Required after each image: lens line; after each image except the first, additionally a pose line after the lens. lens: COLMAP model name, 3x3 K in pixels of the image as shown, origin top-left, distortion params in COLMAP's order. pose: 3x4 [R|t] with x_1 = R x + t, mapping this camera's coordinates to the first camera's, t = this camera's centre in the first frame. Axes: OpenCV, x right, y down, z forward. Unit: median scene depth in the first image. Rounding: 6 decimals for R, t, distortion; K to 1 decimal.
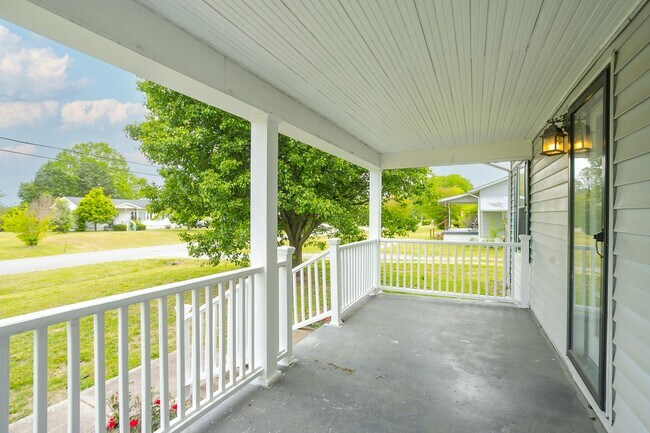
lens RADIAL K [[317.6, 0, 325.0], [0, 317.6, 216.5], [0, 0, 1]] dist [-0.026909, 0.023841]
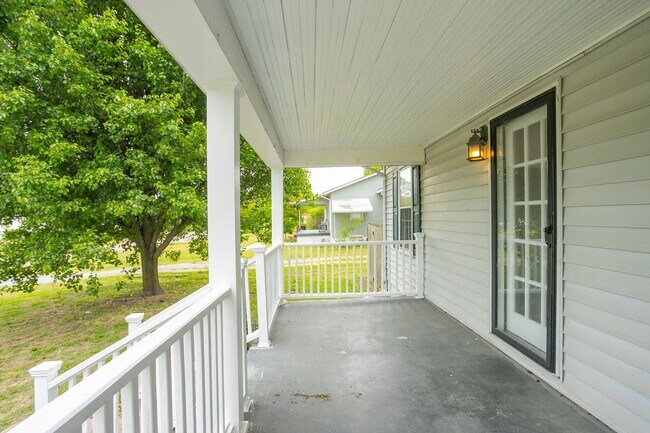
lens RADIAL K [[333.2, 0, 325.0], [0, 333.2, 216.5], [0, 0, 1]] dist [0.001000, 0.000507]
pose [[0.886056, -0.016649, 0.463280, -0.153674], [0.021708, 0.999749, -0.005590, 0.001353], [-0.463071, 0.015010, 0.886194, 0.085785]]
